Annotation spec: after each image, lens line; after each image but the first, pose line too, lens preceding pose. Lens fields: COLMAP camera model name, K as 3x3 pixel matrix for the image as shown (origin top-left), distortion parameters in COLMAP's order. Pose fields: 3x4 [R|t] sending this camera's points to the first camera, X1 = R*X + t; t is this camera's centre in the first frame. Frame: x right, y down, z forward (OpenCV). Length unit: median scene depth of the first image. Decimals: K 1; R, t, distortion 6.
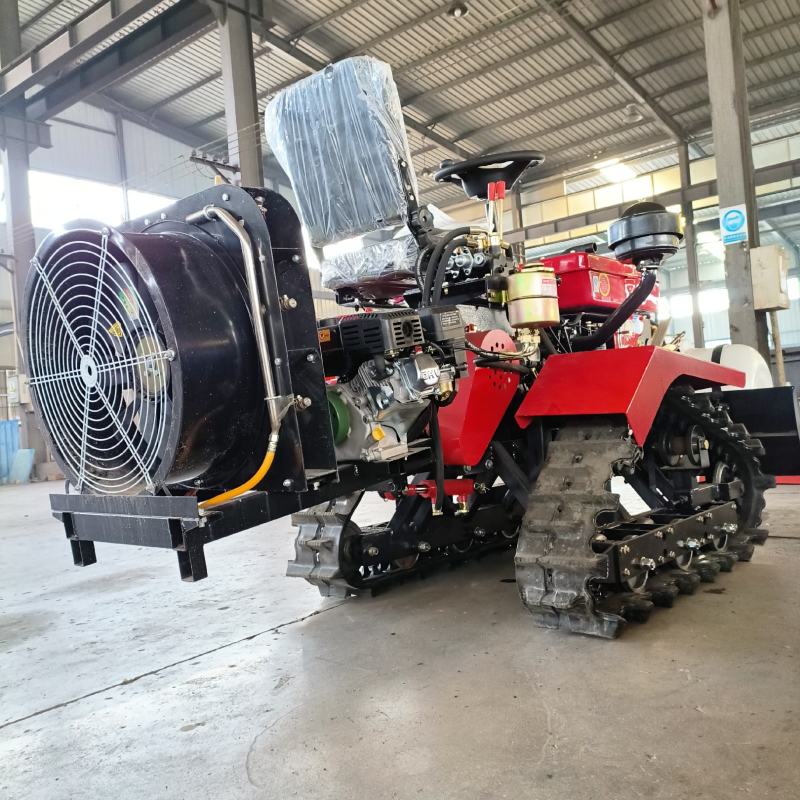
lens RADIAL K [[772.9, 0, 379.6], [0, 772.9, 399.8], [0, 0, 1]] dist [0.058541, -0.002793]
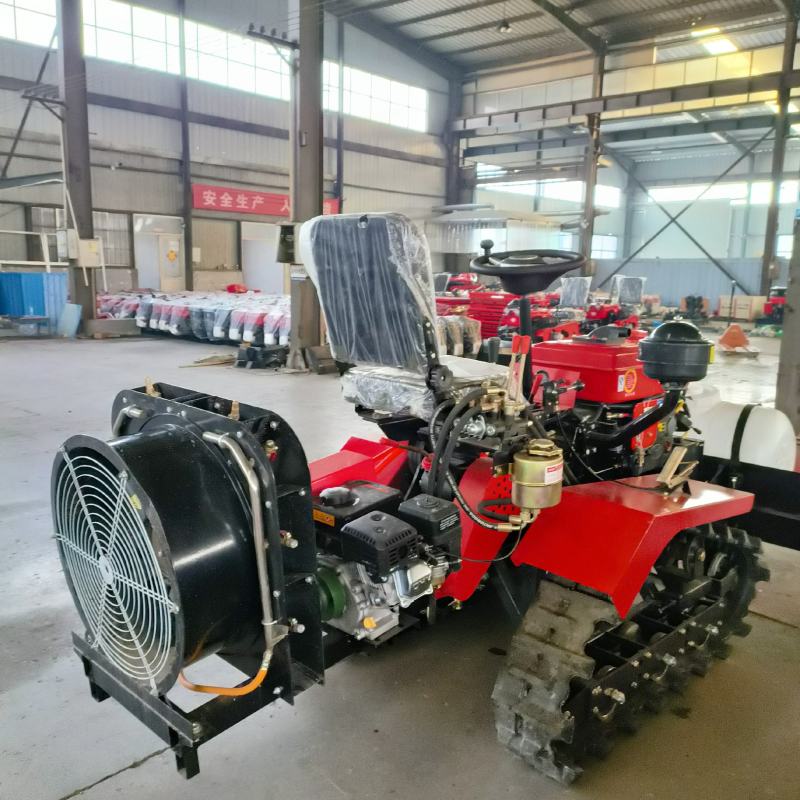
lens RADIAL K [[777.5, 0, 384.6], [0, 777.5, 400.0], [0, 0, 1]] dist [0.054785, -0.019243]
pose [[0.993758, 0.104597, -0.038783, 0.022431], [-0.095596, 0.977657, 0.187211, -0.361990], [0.057498, -0.182335, 0.981554, -0.007613]]
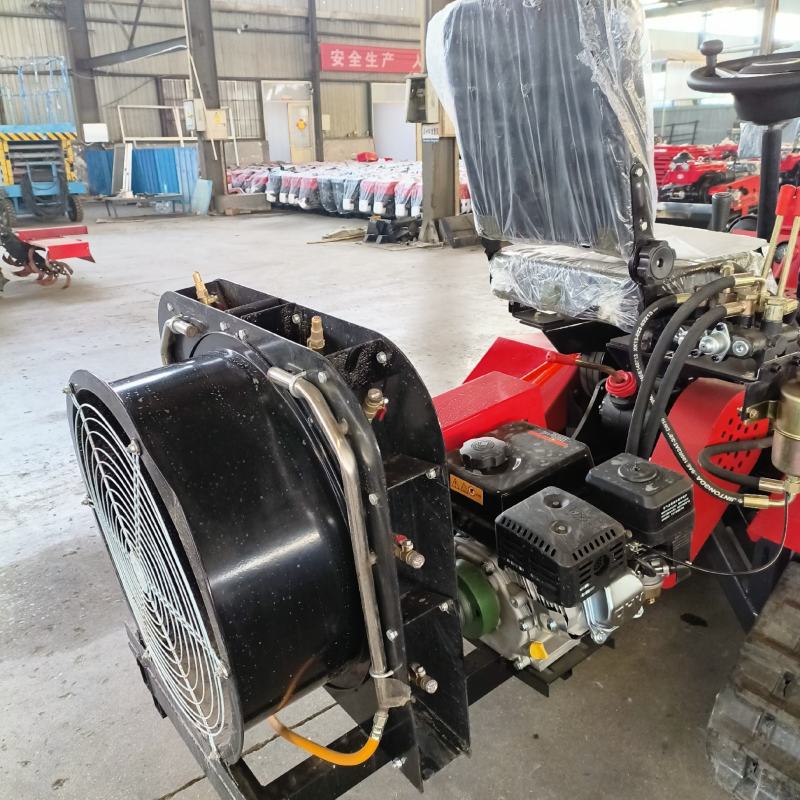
lens RADIAL K [[777.5, 0, 384.6], [0, 777.5, 400.0], [0, 0, 1]] dist [0.054785, -0.019243]
pose [[0.974390, 0.119485, -0.190491, -0.022959], [-0.045206, 0.933934, 0.354574, -0.320462], [0.220273, -0.336882, 0.915418, 0.311346]]
